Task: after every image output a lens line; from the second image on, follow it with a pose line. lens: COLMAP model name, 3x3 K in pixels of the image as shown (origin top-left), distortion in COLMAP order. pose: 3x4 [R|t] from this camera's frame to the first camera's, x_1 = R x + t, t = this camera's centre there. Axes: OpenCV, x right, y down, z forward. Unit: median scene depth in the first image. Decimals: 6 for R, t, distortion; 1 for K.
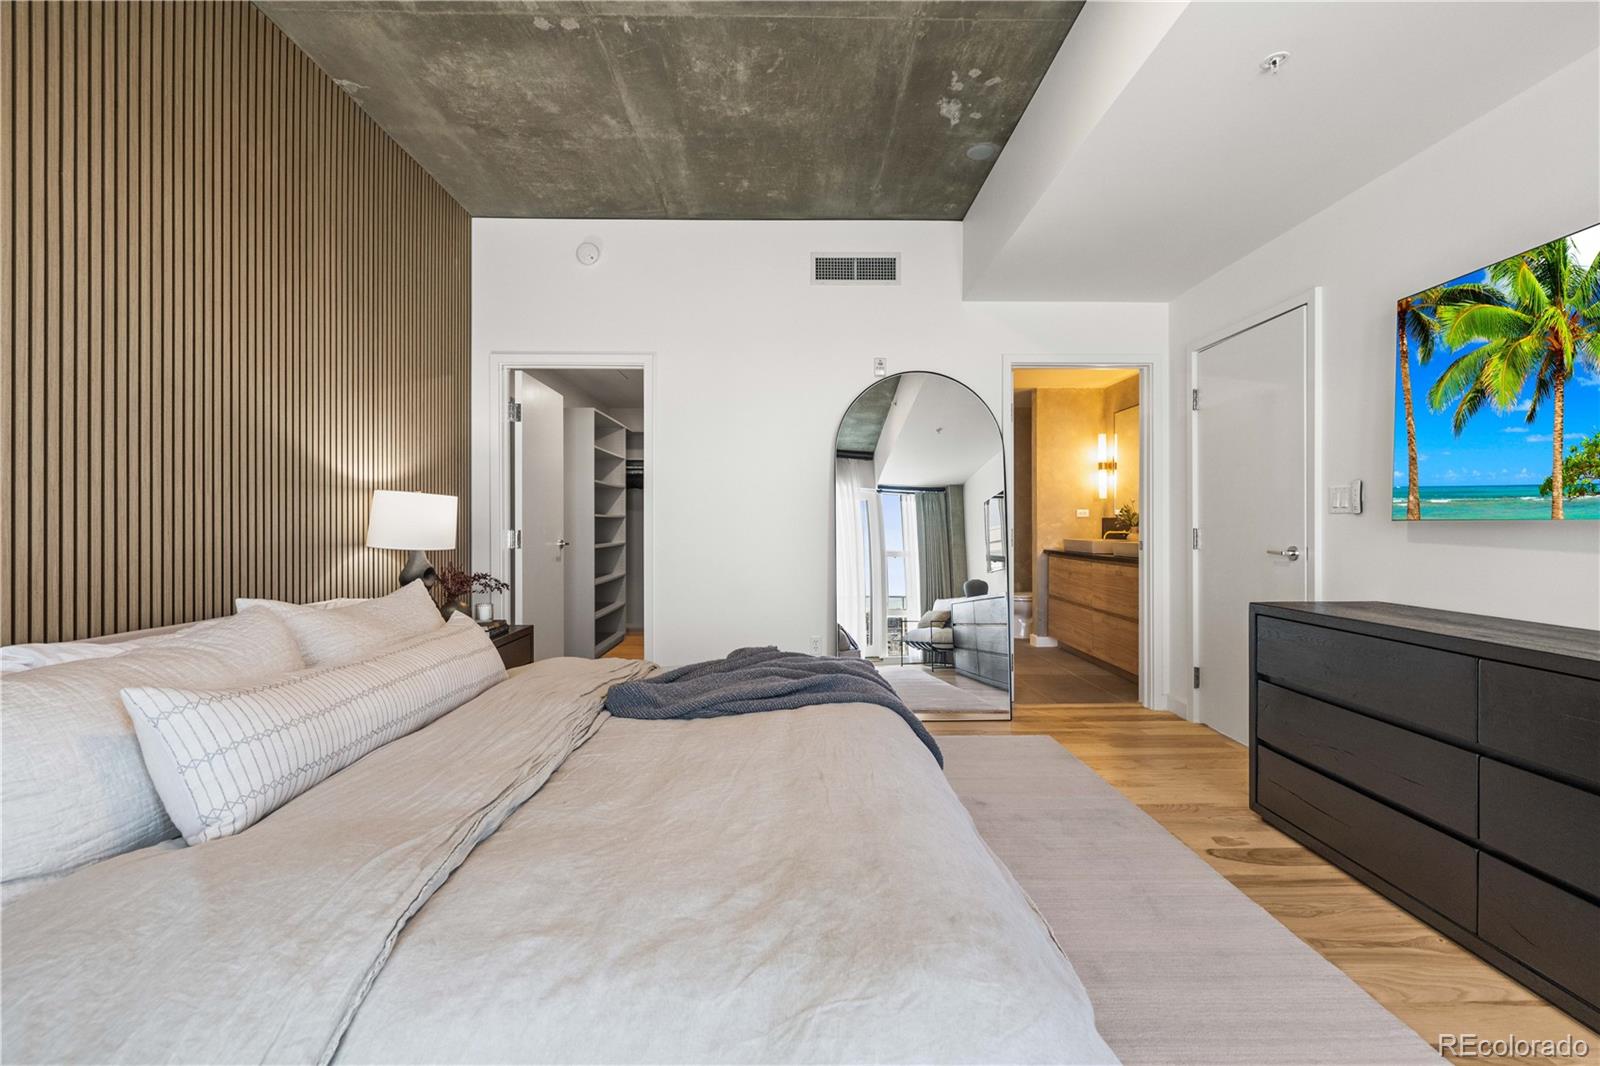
lens RADIAL K [[685.1, 0, 803.0], [0, 685.1, 525.0], [0, 0, 1]] dist [0.001145, -0.000343]
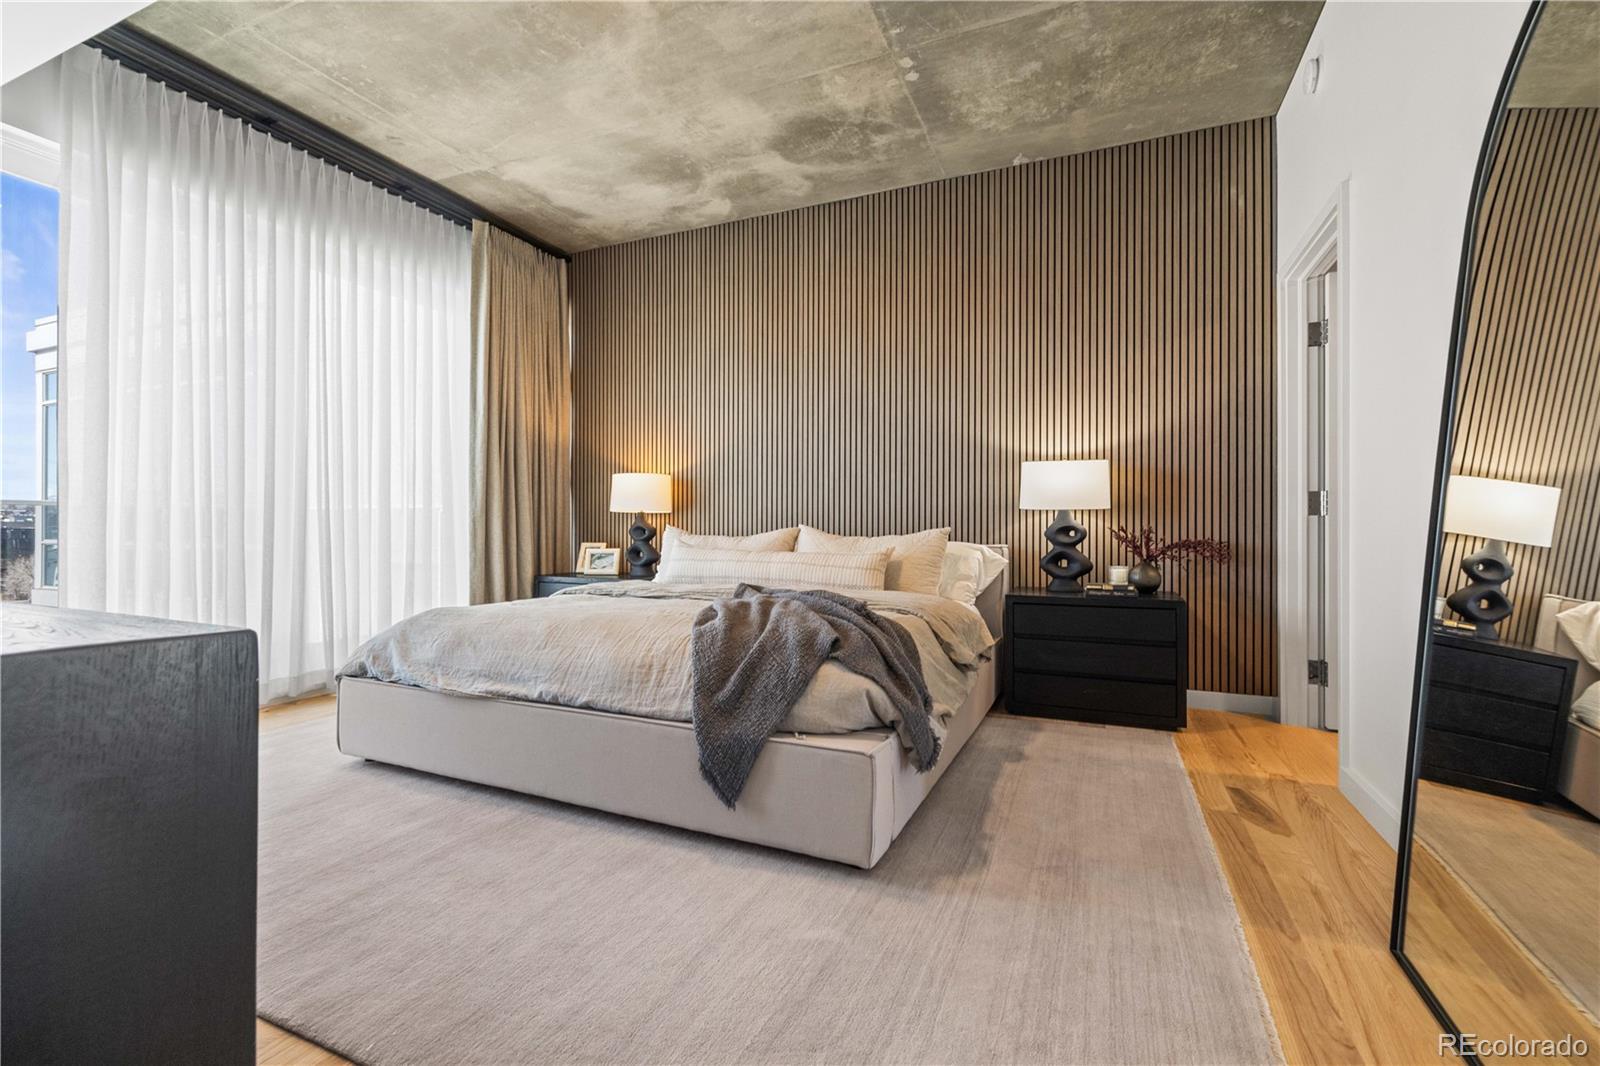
lens RADIAL K [[687.5, 0, 804.7], [0, 687.5, 524.2], [0, 0, 1]] dist [-0.000066, -0.000095]
pose [[-0.407987, -0.006567, -0.912964, 0.687144], [-0.002068, 0.999978, -0.006268, 0.070418], [0.912985, -0.000670, -0.407992, 1.107419]]
